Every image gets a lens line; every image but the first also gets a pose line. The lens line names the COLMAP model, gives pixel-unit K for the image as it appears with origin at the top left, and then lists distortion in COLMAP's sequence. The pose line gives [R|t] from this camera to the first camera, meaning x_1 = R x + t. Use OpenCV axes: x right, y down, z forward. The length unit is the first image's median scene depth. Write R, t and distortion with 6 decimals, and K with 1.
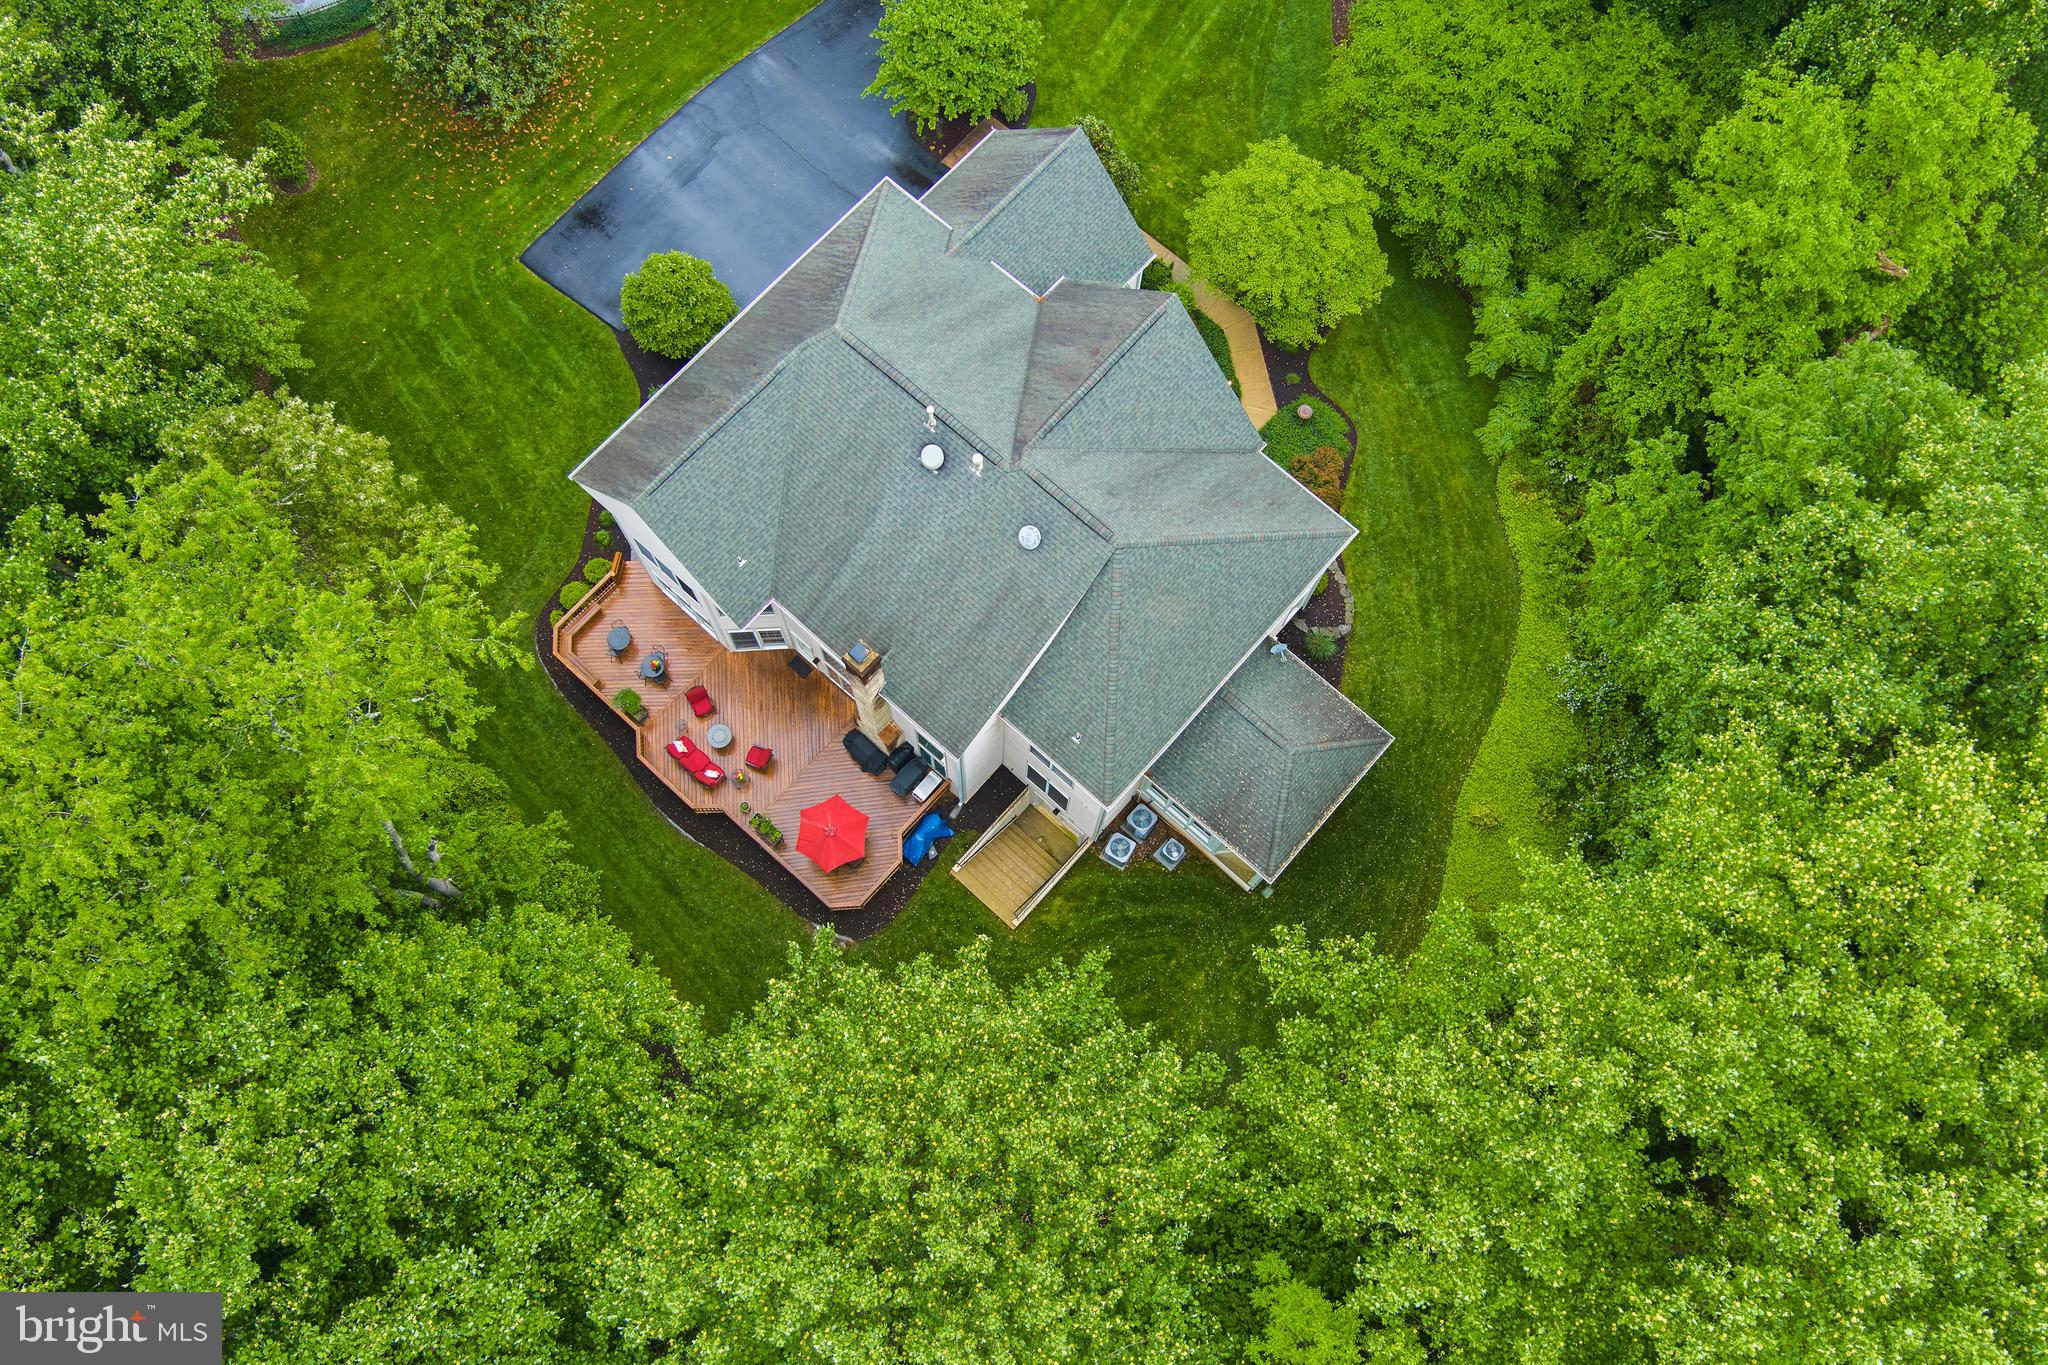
lens RADIAL K [[1657.0, 0, 1027.8], [0, 1657.0, 689.9], [0, 0, 1]] dist [-0.069938, 0.016129]
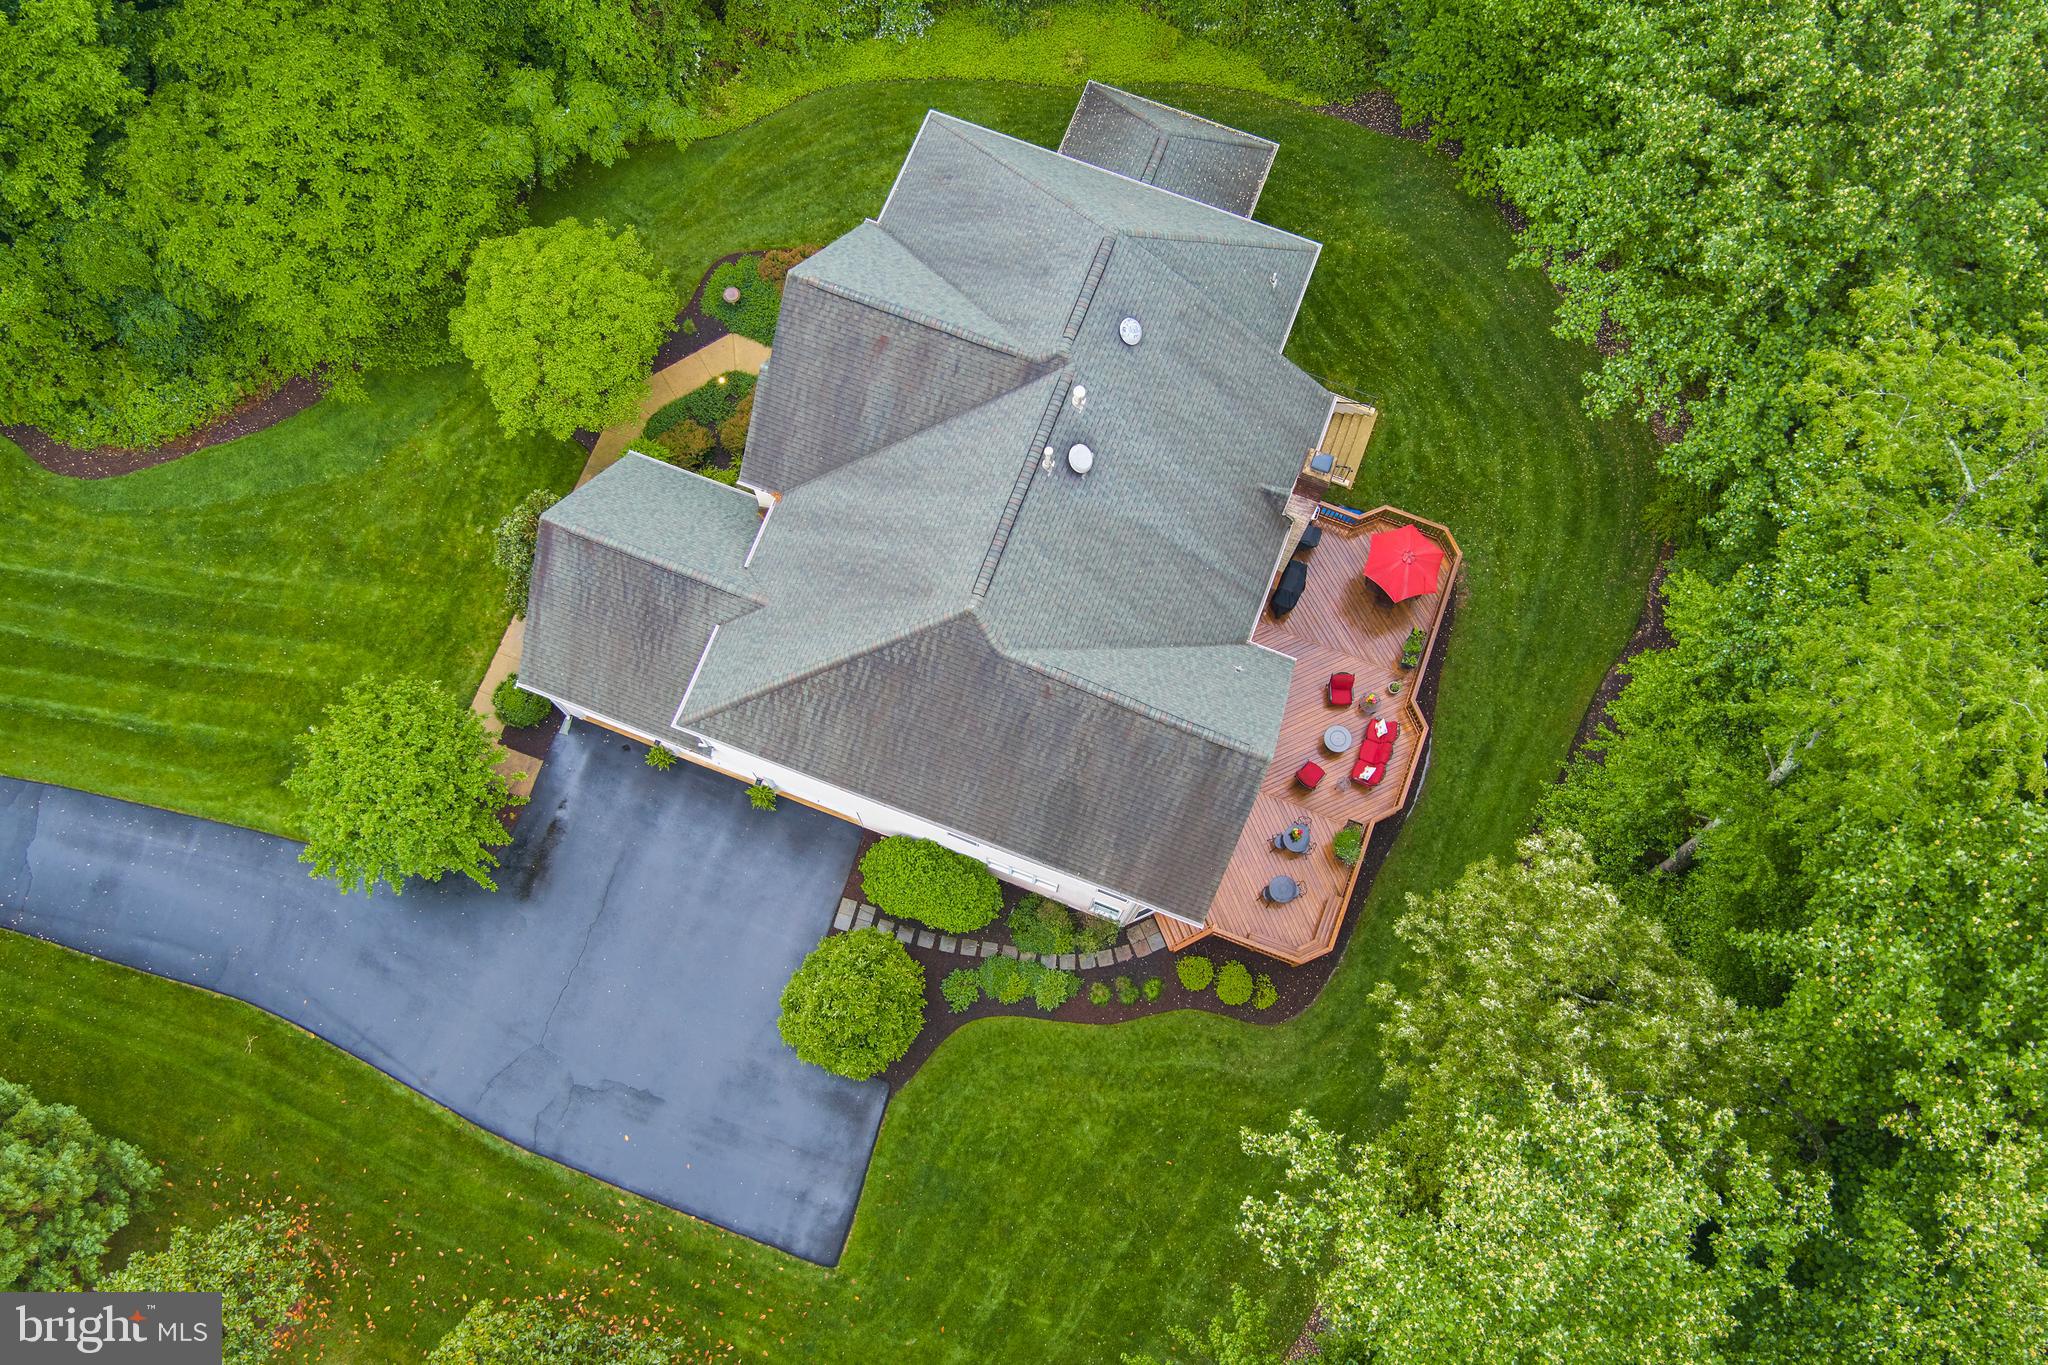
lens RADIAL K [[1657.0, 0, 1017.6], [0, 1657.0, 689.0], [0, 0, 1]] dist [-0.069938, 0.016129]
pose [[-0.352267, -0.909703, 0.219884, -0.292580], [0.891066, -0.254157, 0.376041, -0.445555], [-0.286200, 0.328398, 0.900136, 0.239216]]
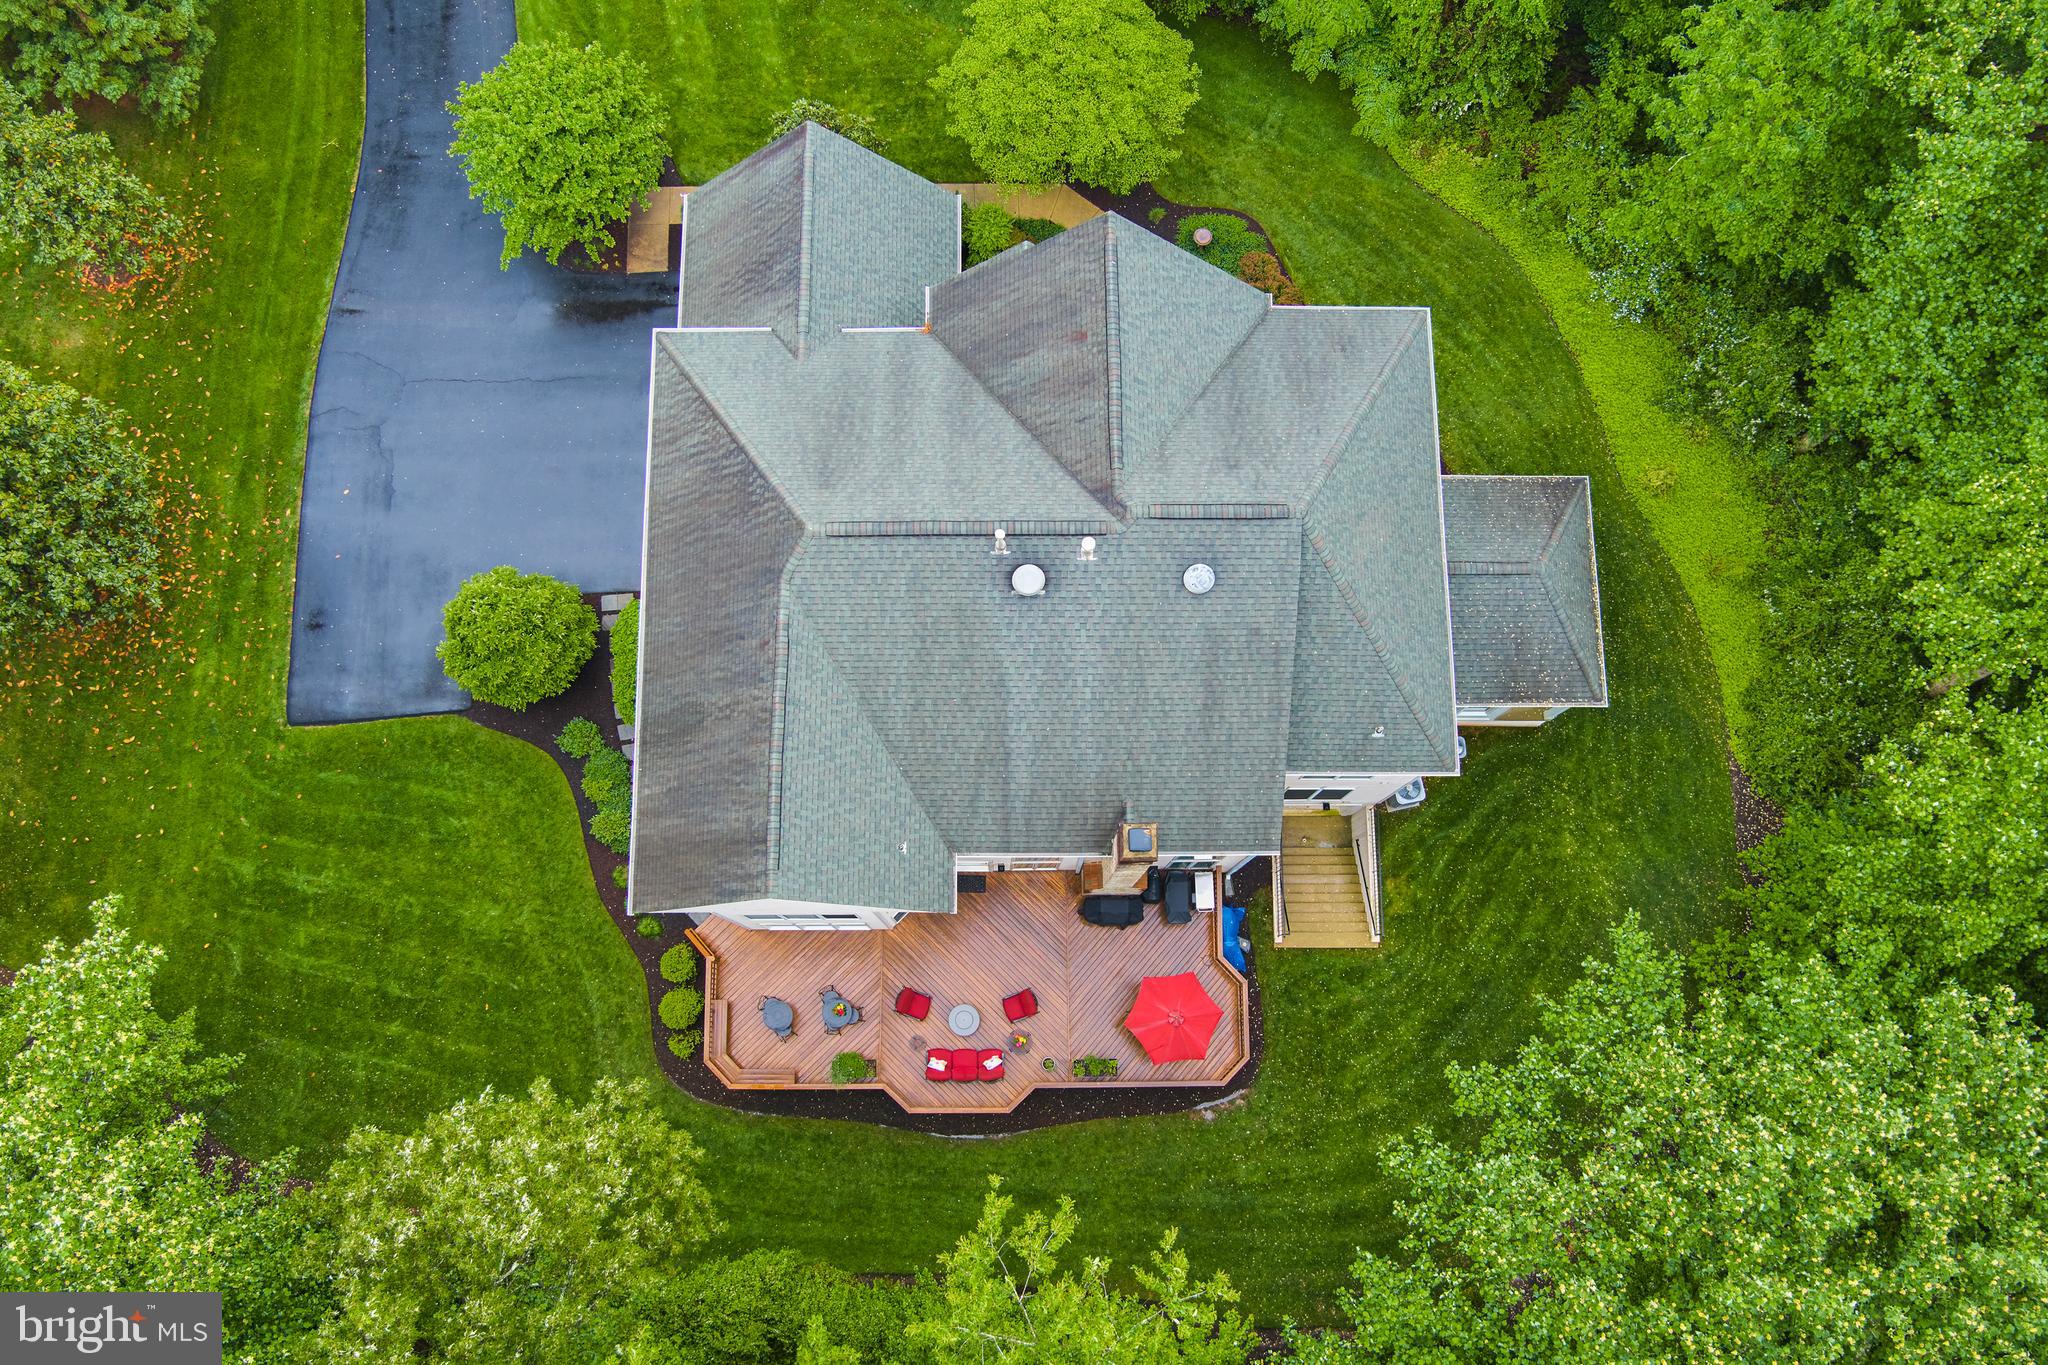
lens RADIAL K [[1657.0, 0, 1024.4], [0, 1657.0, 687.5], [0, 0, 1]] dist [-0.069938, 0.016129]
pose [[0.743424, -0.655526, 0.132694, -0.163481], [0.641986, 0.755045, 0.133266, -0.175703], [-0.187549, -0.013885, 0.982157, 0.221270]]
